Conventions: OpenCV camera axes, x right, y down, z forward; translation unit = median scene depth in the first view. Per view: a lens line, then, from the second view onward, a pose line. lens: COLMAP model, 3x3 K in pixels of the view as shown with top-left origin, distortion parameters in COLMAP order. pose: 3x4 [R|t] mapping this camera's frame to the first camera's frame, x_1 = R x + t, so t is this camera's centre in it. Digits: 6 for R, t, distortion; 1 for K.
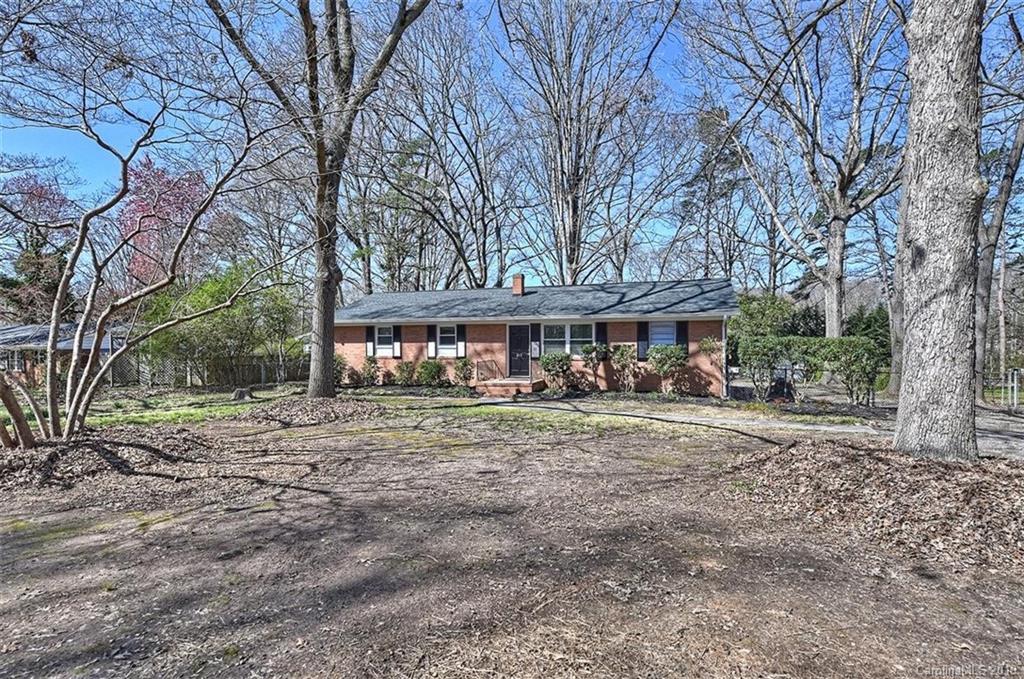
lens RADIAL K [[486.0, 0, 546.3], [0, 486.0, 287.2], [0, 0, 1]] dist [-0.000030, -0.000140]
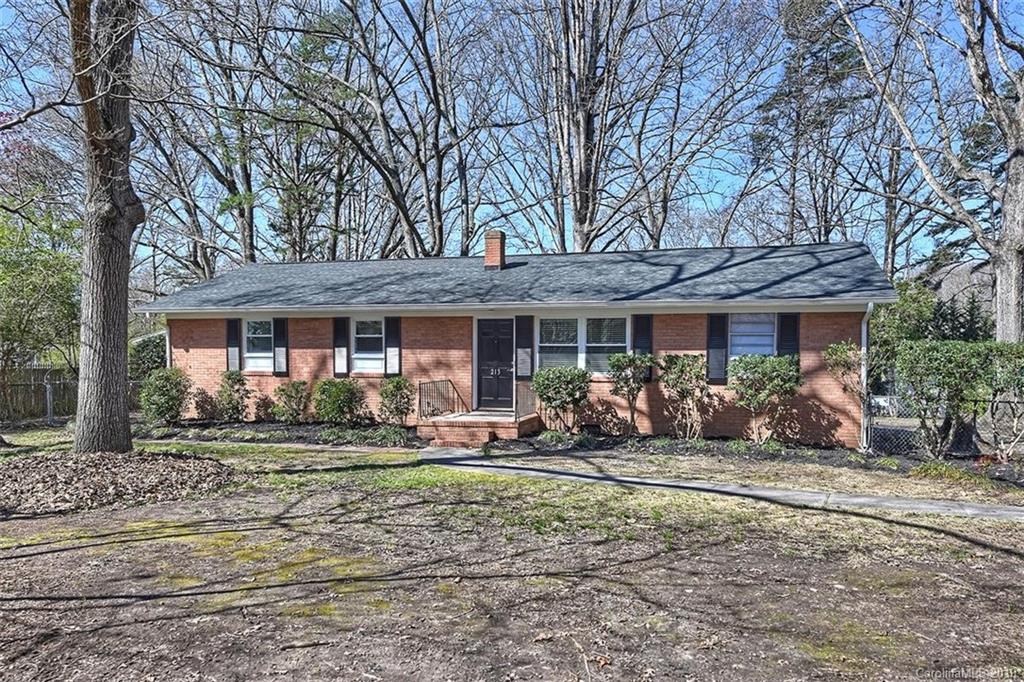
lens RADIAL K [[750.4, 0, 565.7], [0, 750.4, 315.3], [0, 0, 1]] dist [-0.005805, -0.001851]
pose [[0.999251, 0.010953, 0.037102, -0.007032], [-0.013286, 0.997911, 0.063219, 0.018242], [-0.036332, -0.063664, 0.997310, 0.131432]]
